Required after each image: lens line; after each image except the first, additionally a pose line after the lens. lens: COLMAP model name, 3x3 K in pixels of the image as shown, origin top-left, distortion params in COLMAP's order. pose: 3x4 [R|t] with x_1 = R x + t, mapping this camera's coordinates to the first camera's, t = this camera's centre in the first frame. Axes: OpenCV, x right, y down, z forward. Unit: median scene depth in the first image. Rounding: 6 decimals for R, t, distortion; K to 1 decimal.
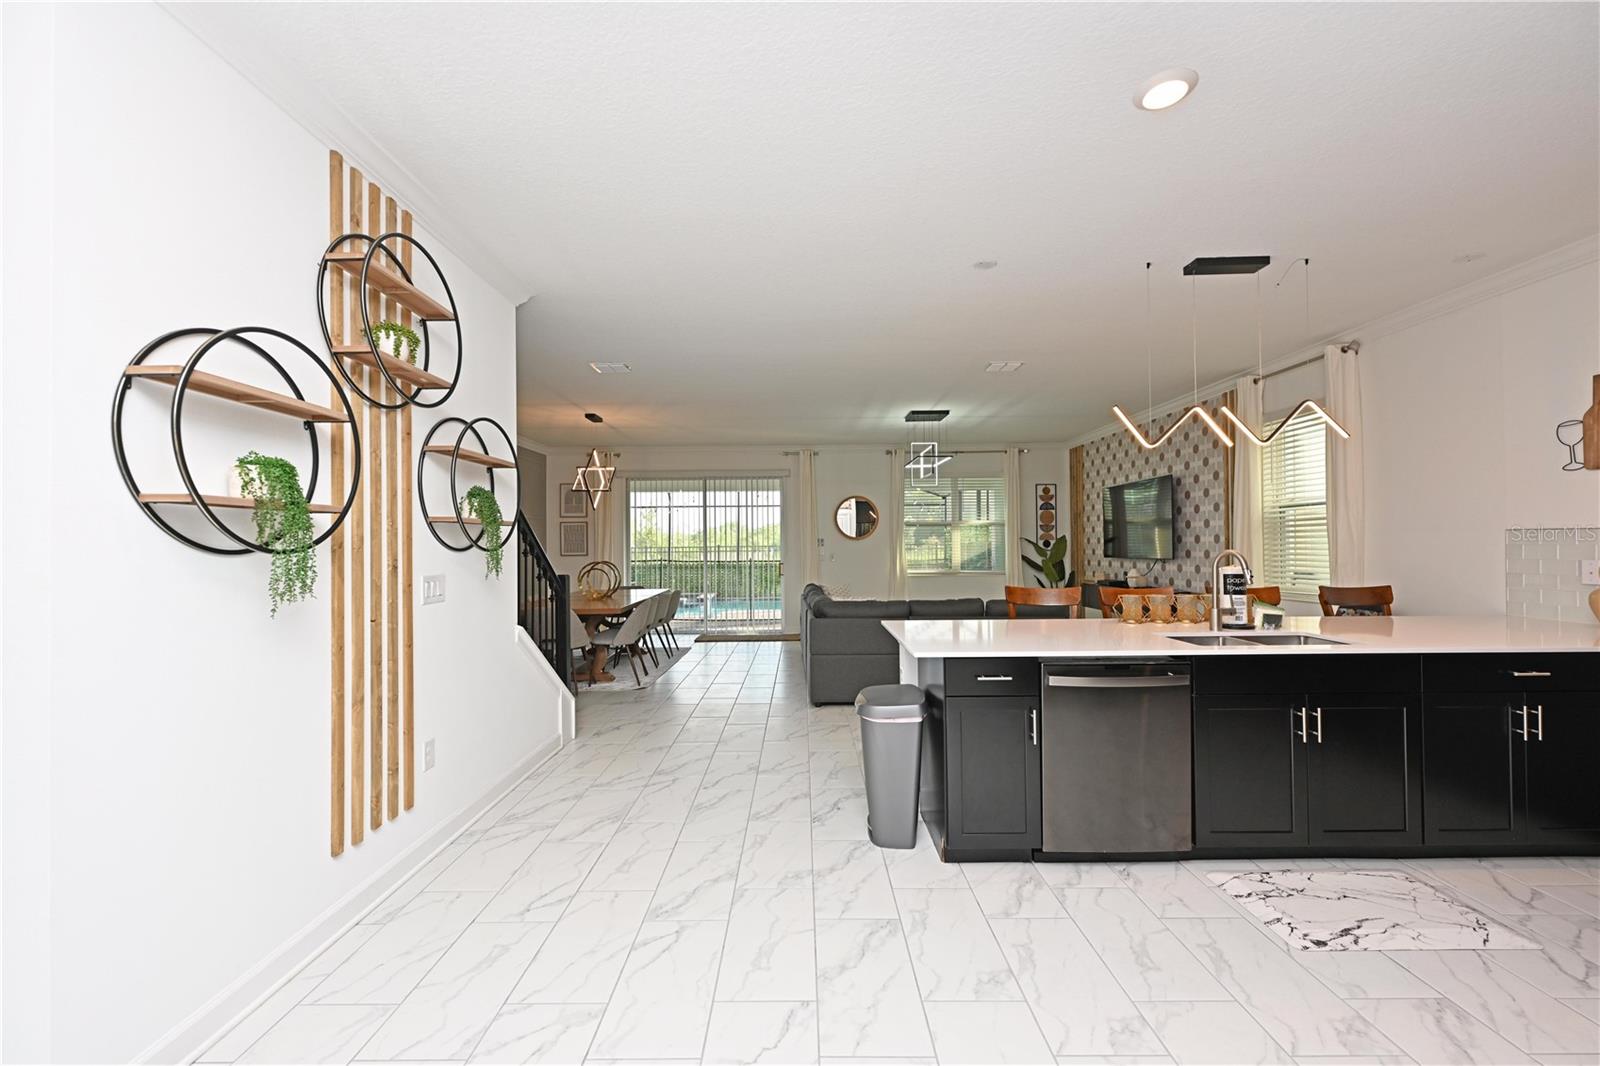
lens RADIAL K [[638.2, 0, 800.5], [0, 638.2, 541.1], [0, 0, 1]] dist [0.002477, -0.000234]
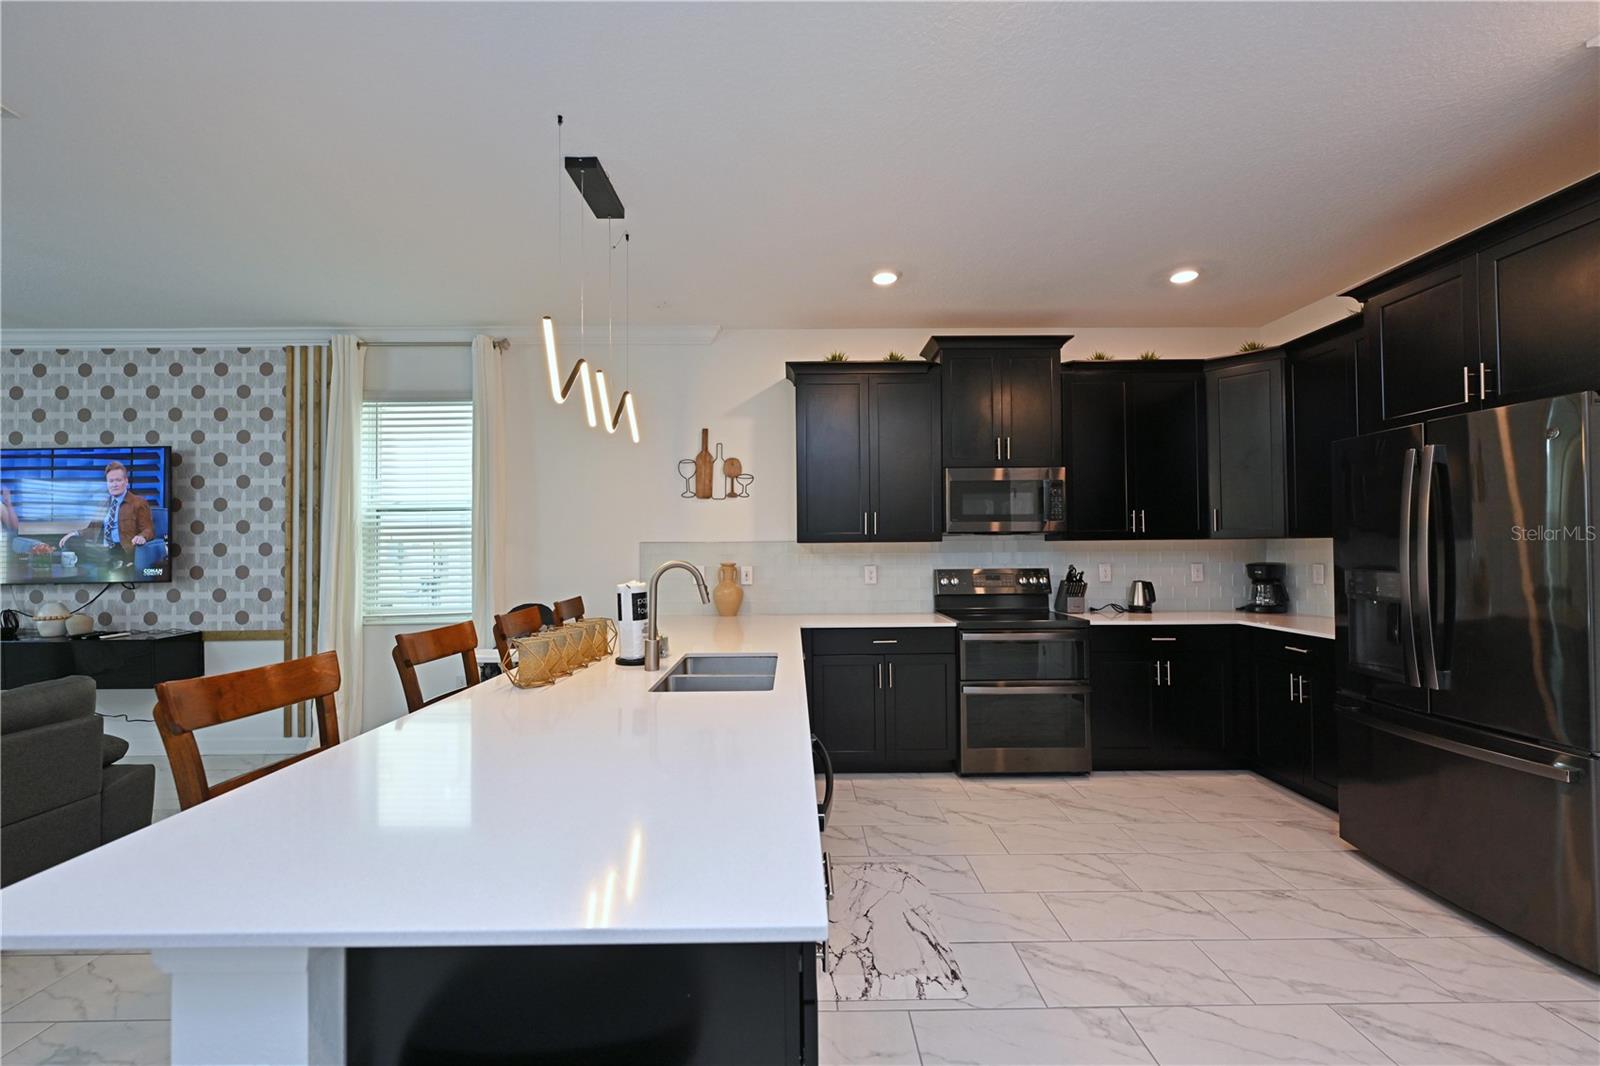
lens RADIAL K [[638.2, 0, 800.2], [0, 638.2, 536.4], [0, 0, 1]] dist [0.002477, -0.000234]
pose [[-0.009672, 0.029206, 0.999527, -0.055970], [0.002212, 0.999572, -0.029186, 0.004128], [-0.999951, 0.001929, -0.009733, 0.474804]]
